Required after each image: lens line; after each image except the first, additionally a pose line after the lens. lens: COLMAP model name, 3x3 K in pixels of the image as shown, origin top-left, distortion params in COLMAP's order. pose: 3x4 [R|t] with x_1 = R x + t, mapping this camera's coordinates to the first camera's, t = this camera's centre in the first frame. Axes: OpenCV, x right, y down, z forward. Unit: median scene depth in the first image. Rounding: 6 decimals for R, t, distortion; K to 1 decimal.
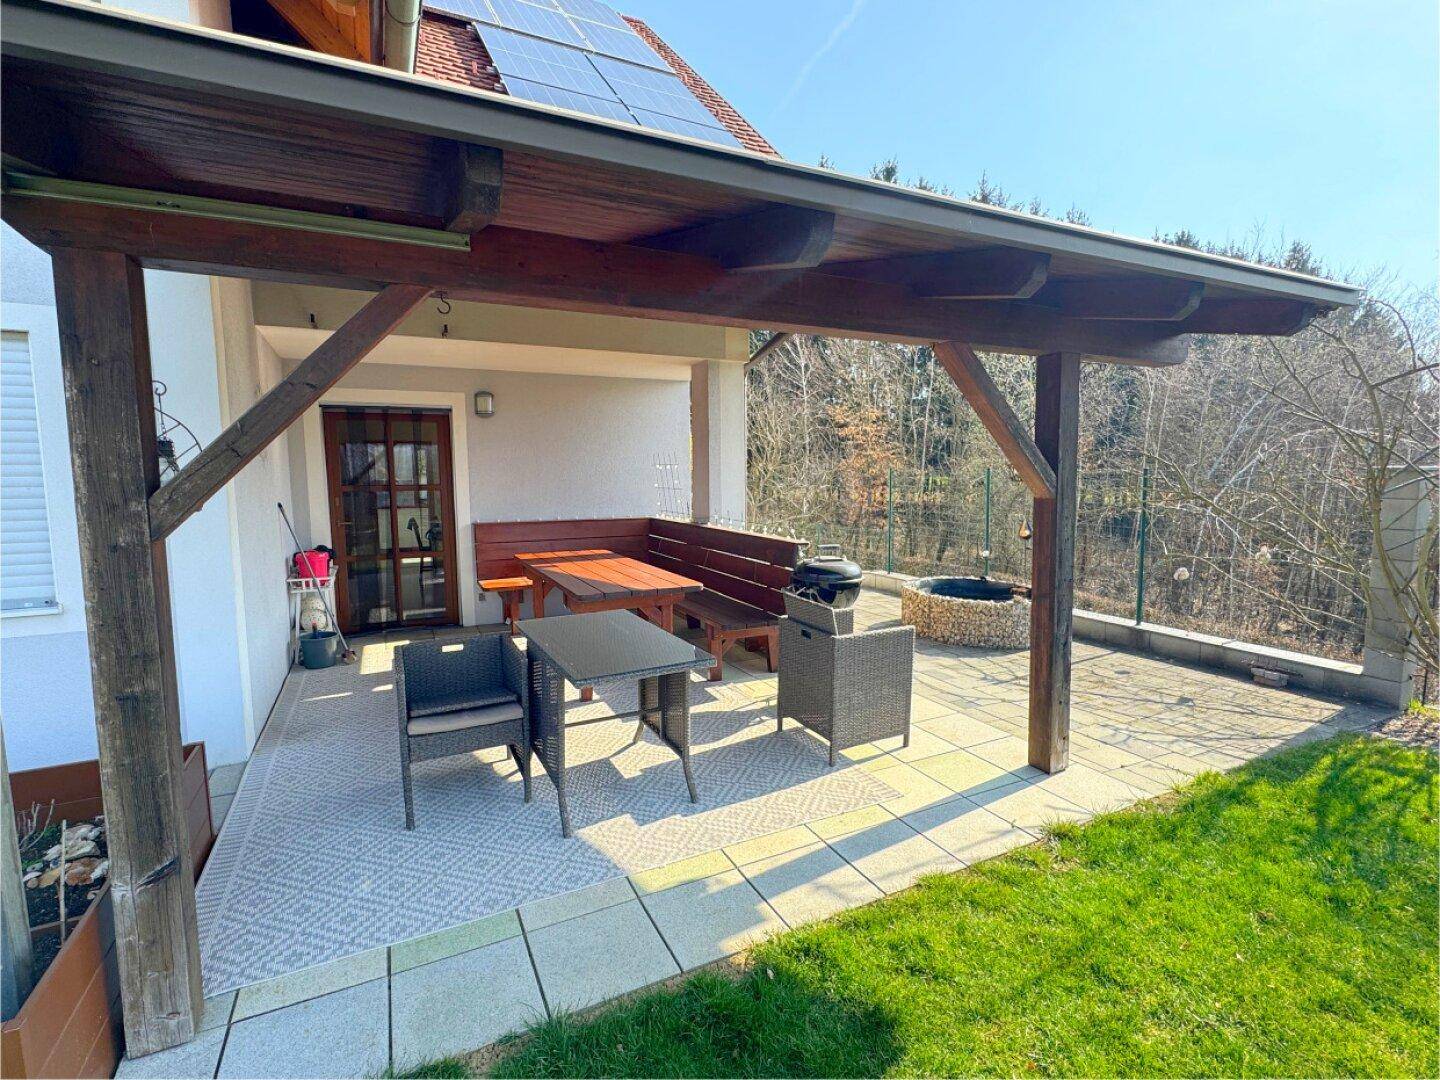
lens RADIAL K [[687.5, 0, 724.6], [0, 687.5, 545.0], [0, 0, 1]] dist [-0.001362, -0.000214]
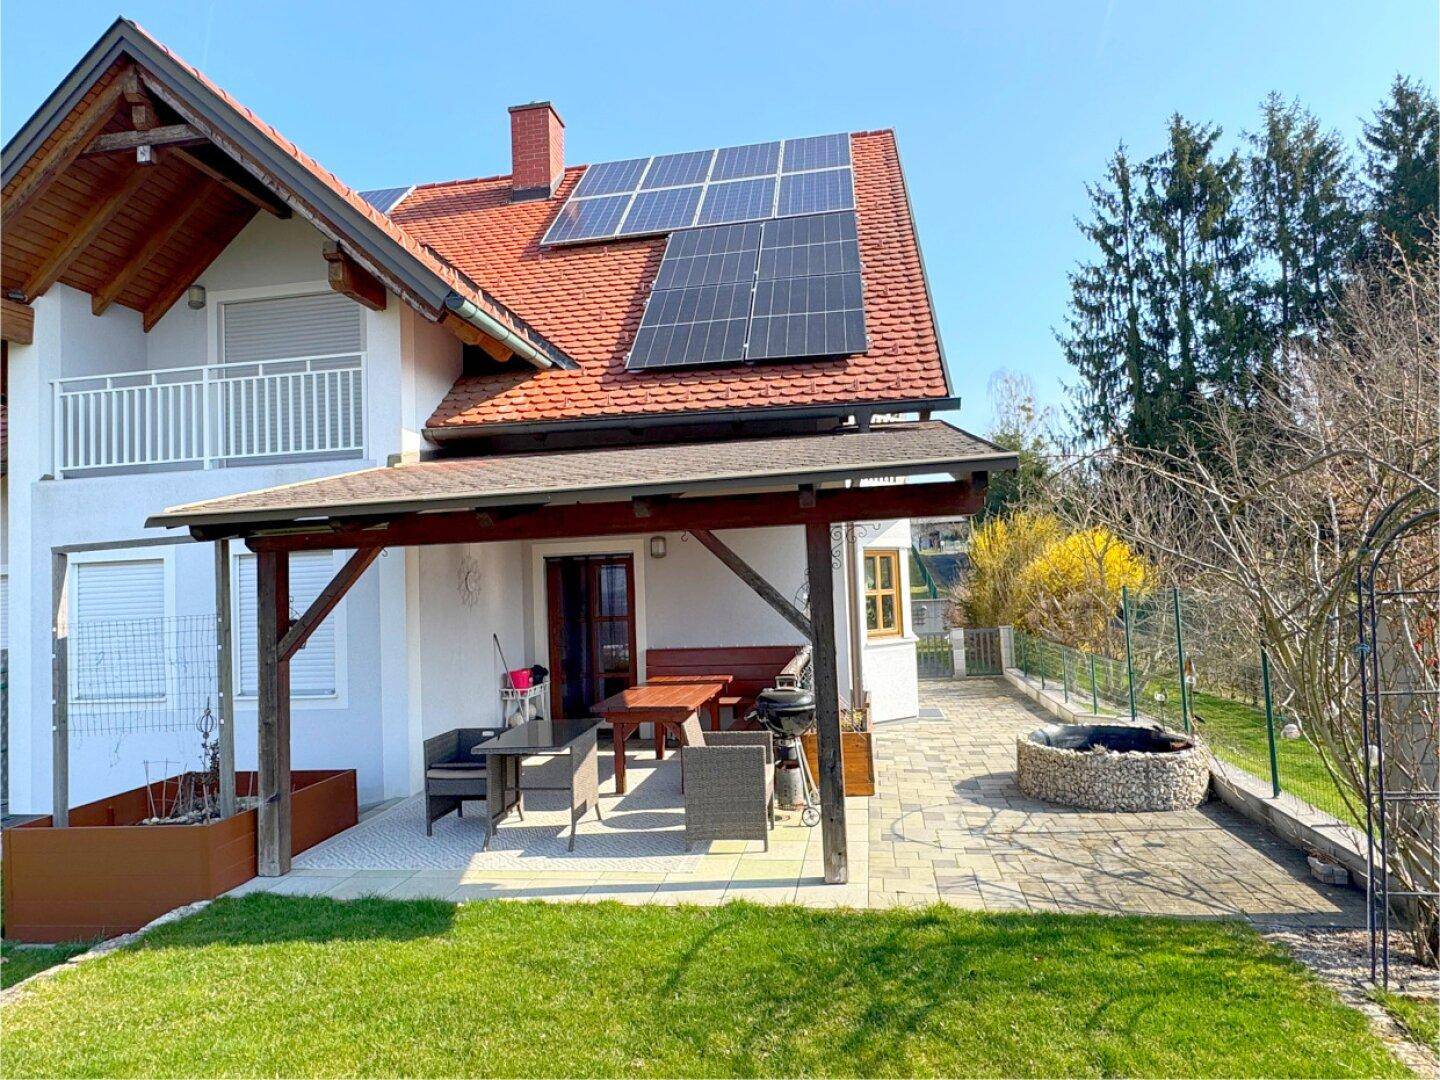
lens RADIAL K [[978.1, 0, 713.4], [0, 978.1, 532.8], [0, 0, 1]] dist [0.003580, -0.005511]
pose [[0.789520, -0.056450, -0.611123, 1.391273], [-0.029053, 0.991207, -0.129092, -0.029054], [0.613037, 0.119676, 0.780938, -0.464765]]
